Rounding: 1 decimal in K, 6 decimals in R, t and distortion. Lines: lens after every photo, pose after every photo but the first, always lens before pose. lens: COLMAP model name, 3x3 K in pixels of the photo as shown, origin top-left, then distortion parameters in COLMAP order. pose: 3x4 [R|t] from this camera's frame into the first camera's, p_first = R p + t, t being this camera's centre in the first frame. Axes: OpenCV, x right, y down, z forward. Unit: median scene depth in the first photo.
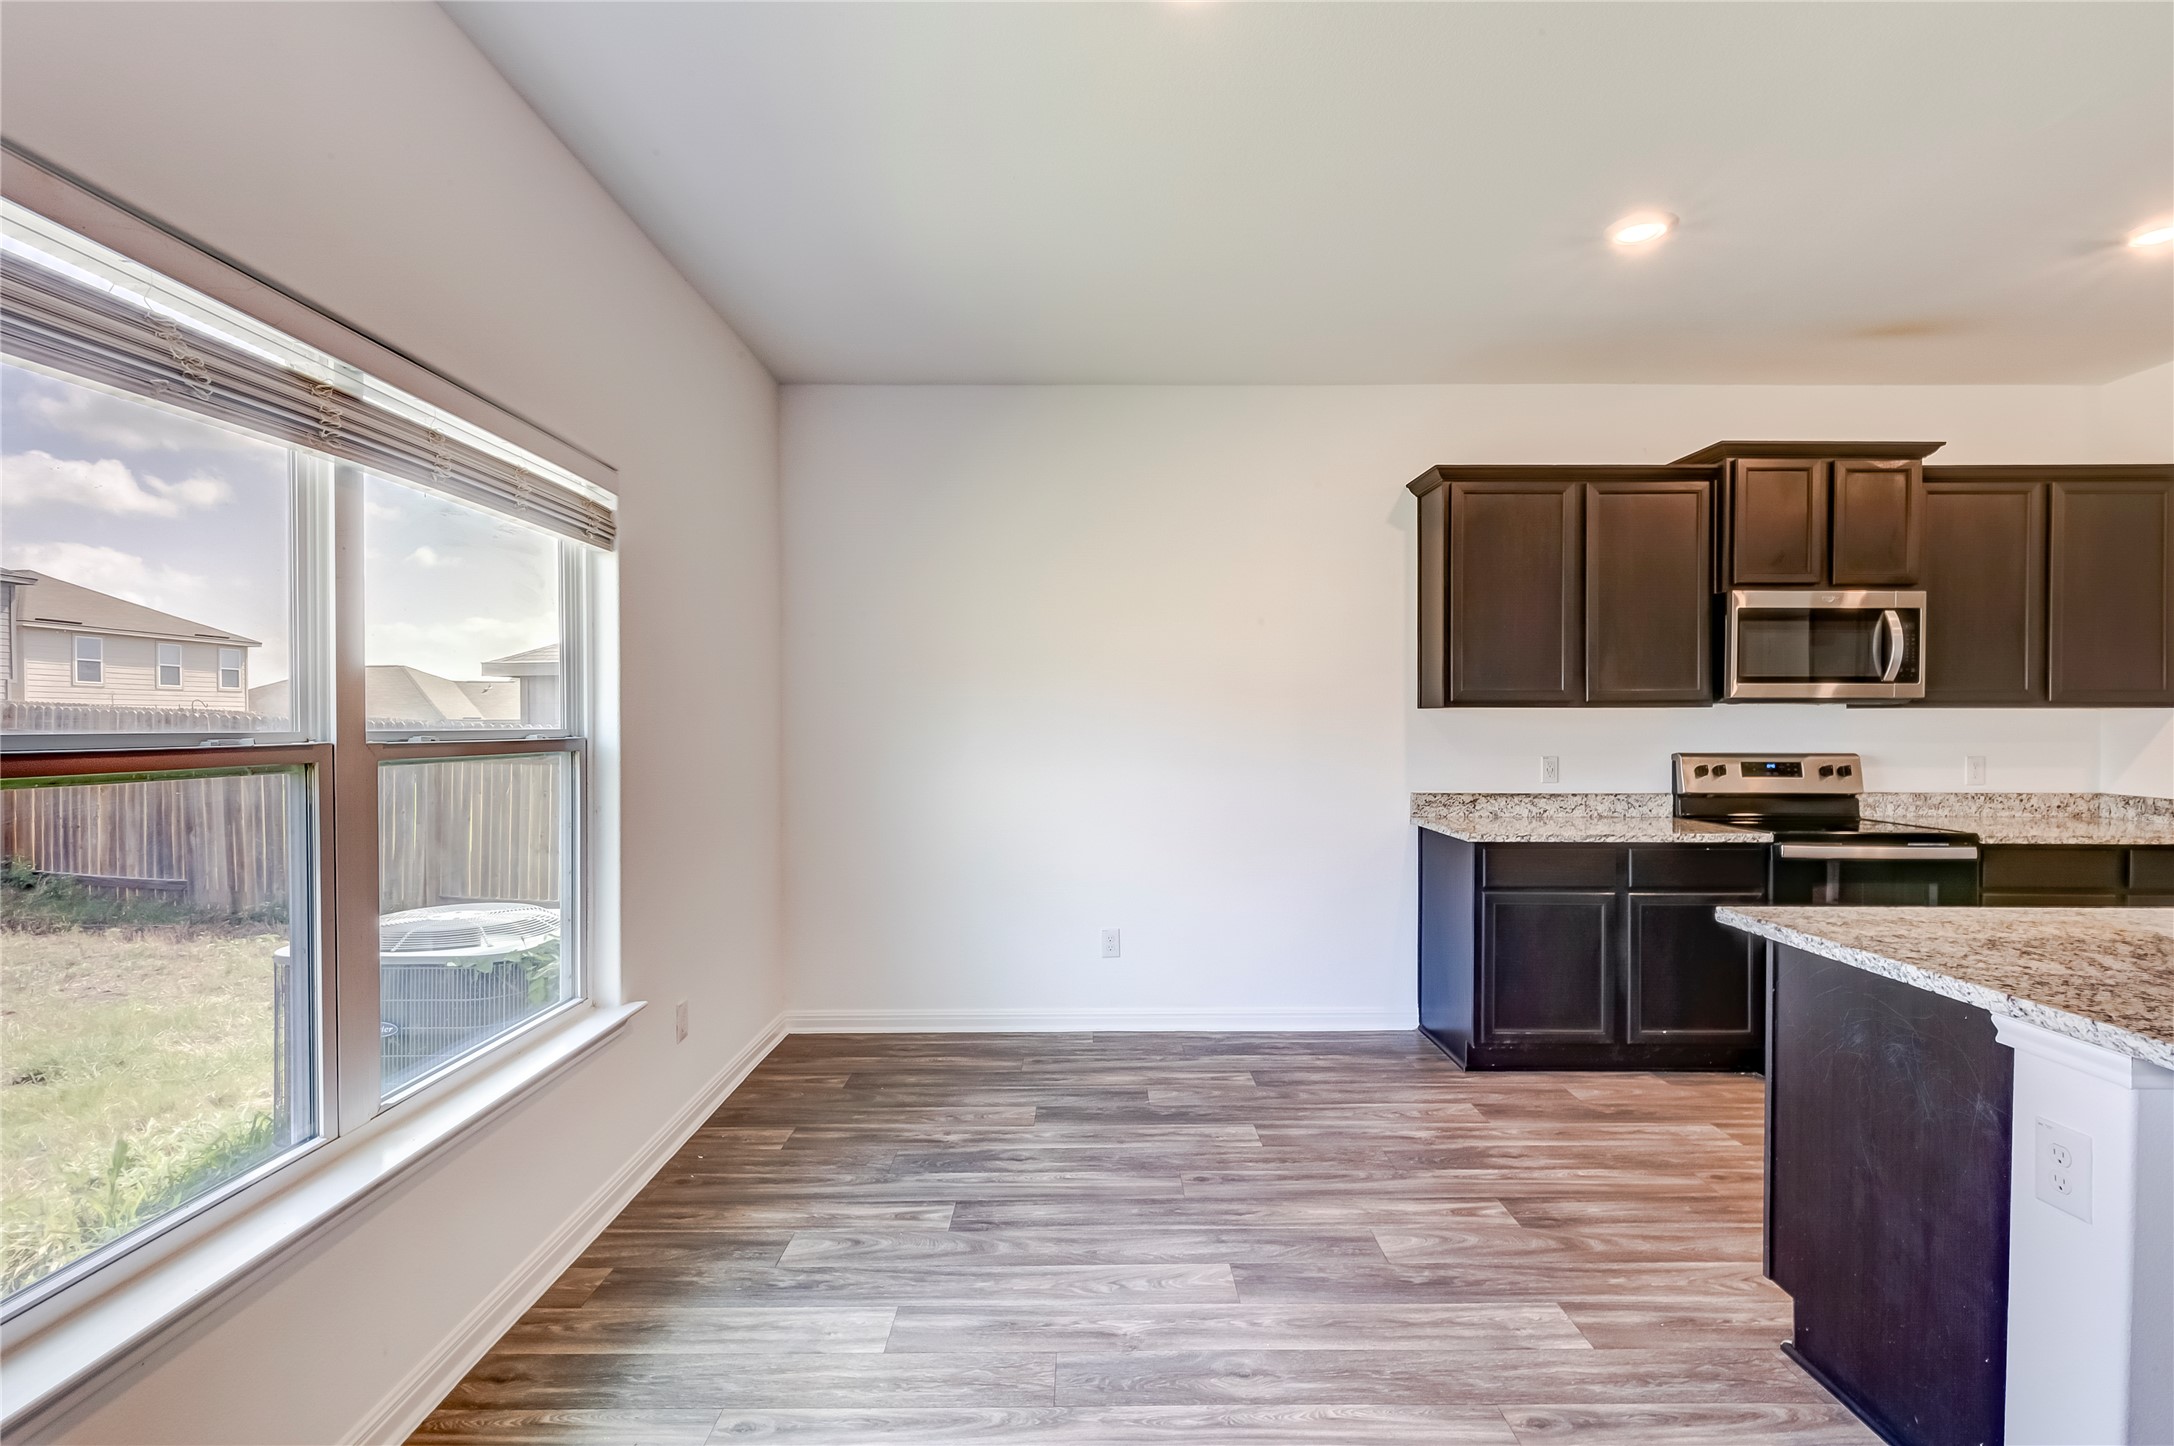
lens RADIAL K [[992.9, 0, 1097.2], [0, 992.9, 699.8], [0, 0, 1]] dist [-0.000510, 0.000453]
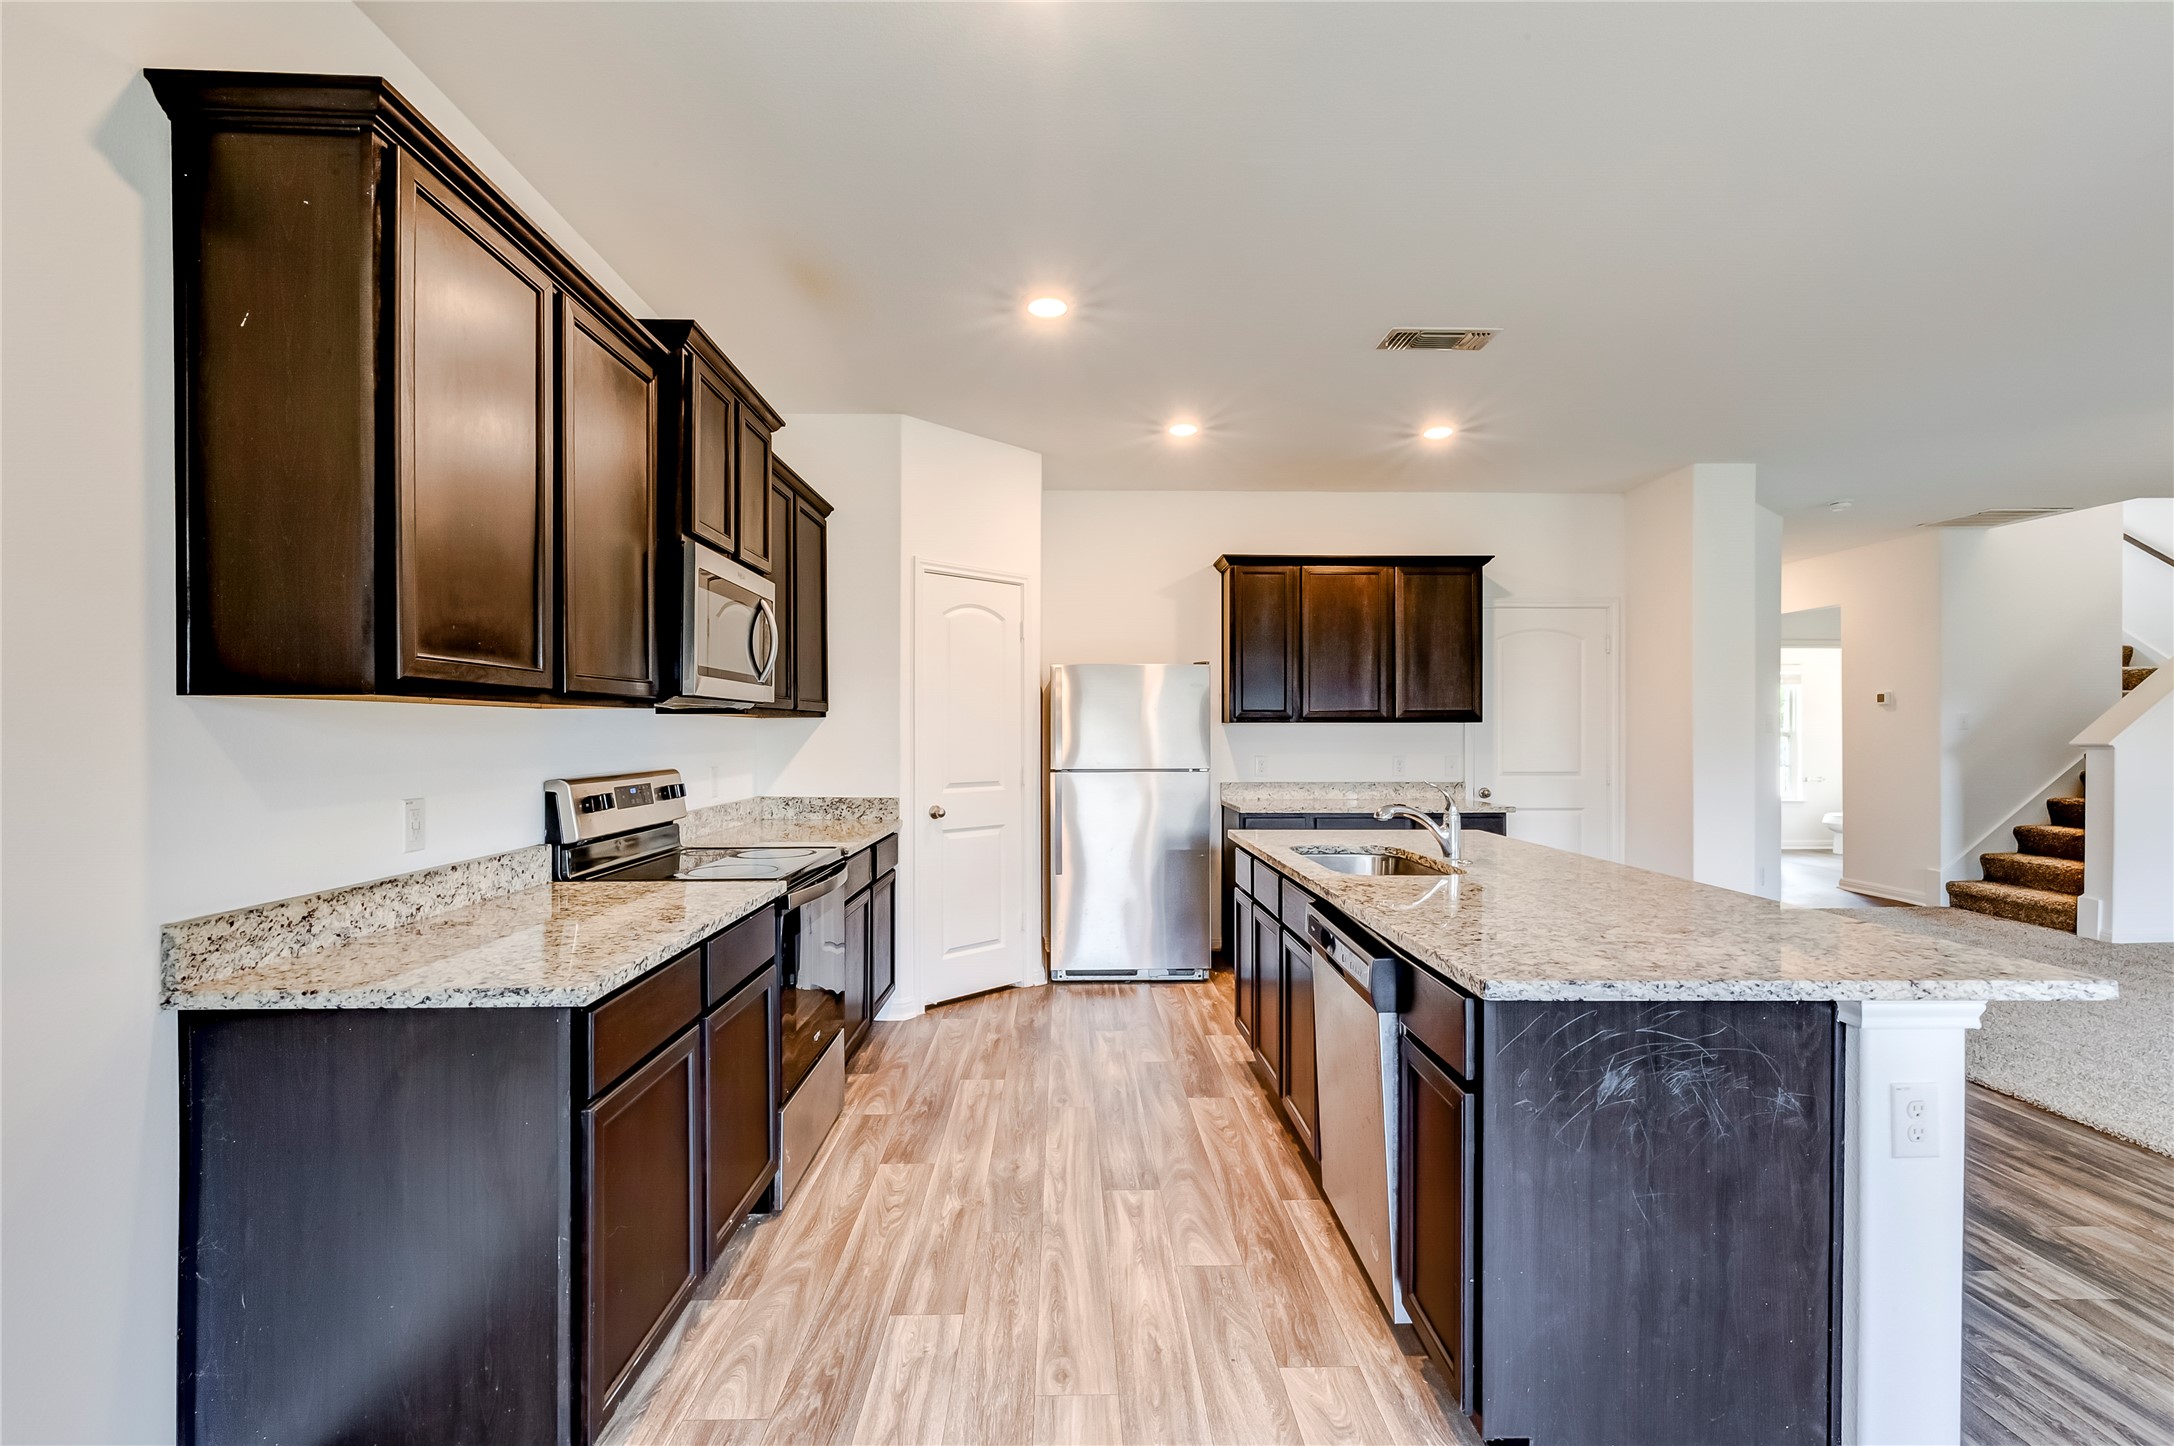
lens RADIAL K [[992.9, 0, 1089.5], [0, 992.9, 733.2], [0, 0, 1]] dist [-0.000510, 0.000453]
pose [[-0.011540, -0.003789, 0.999926, -0.051610], [-0.020021, 0.999793, 0.003558, 0.015290], [-0.999733, -0.019979, -0.011614, 0.670158]]
